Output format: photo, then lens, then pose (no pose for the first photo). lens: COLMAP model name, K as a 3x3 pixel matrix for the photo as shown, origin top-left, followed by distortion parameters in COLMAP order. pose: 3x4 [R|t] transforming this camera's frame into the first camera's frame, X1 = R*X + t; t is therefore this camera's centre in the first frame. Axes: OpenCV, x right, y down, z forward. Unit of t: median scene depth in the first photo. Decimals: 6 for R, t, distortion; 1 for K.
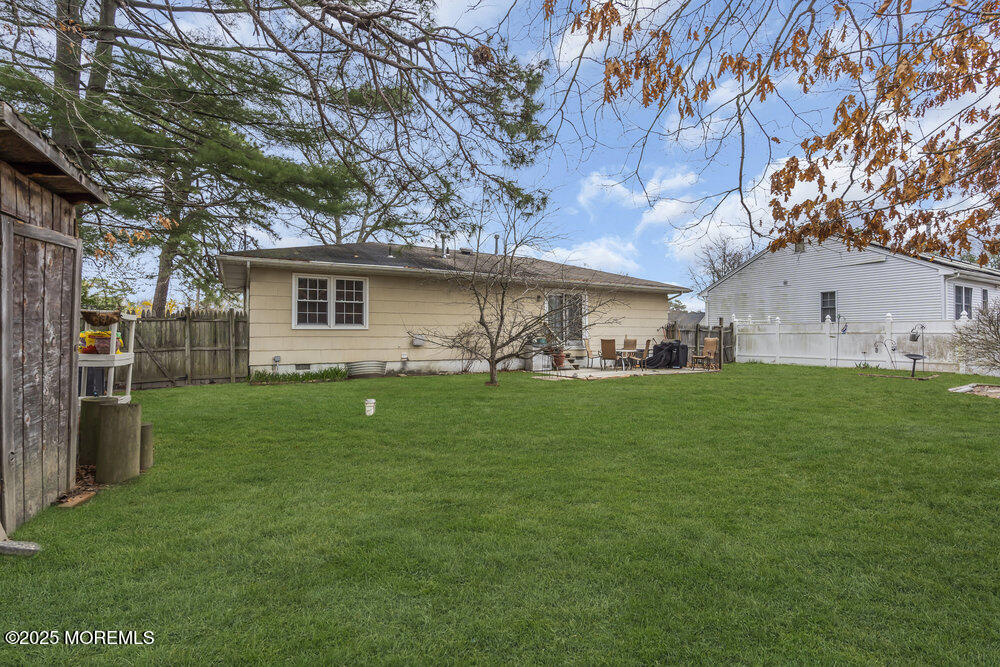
lens RADIAL K [[452.1, 0, 500.9], [0, 452.1, 341.2], [0, 0, 1]] dist [-0.003347, 0.000679]
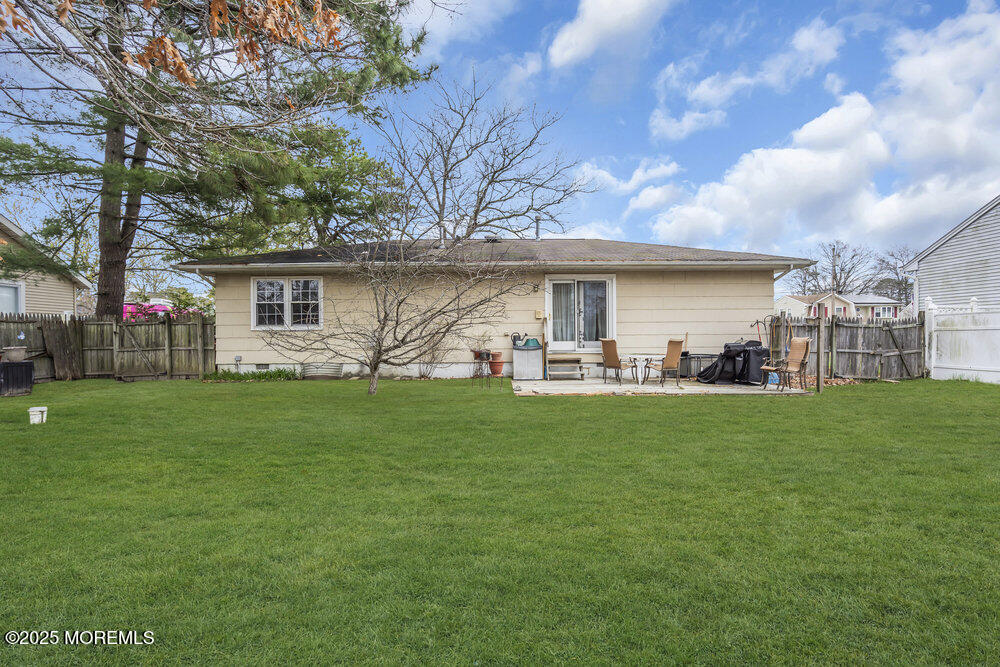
lens RADIAL K [[454.2, 0, 500.2], [0, 454.2, 331.5], [0, 0, 1]] dist [-0.003729, 0.000689]
pose [[0.870778, -0.008255, -0.491608, 0.543505], [-0.000843, 0.999833, -0.018282, -0.005032], [0.491676, 0.016334, 0.870625, 0.357289]]
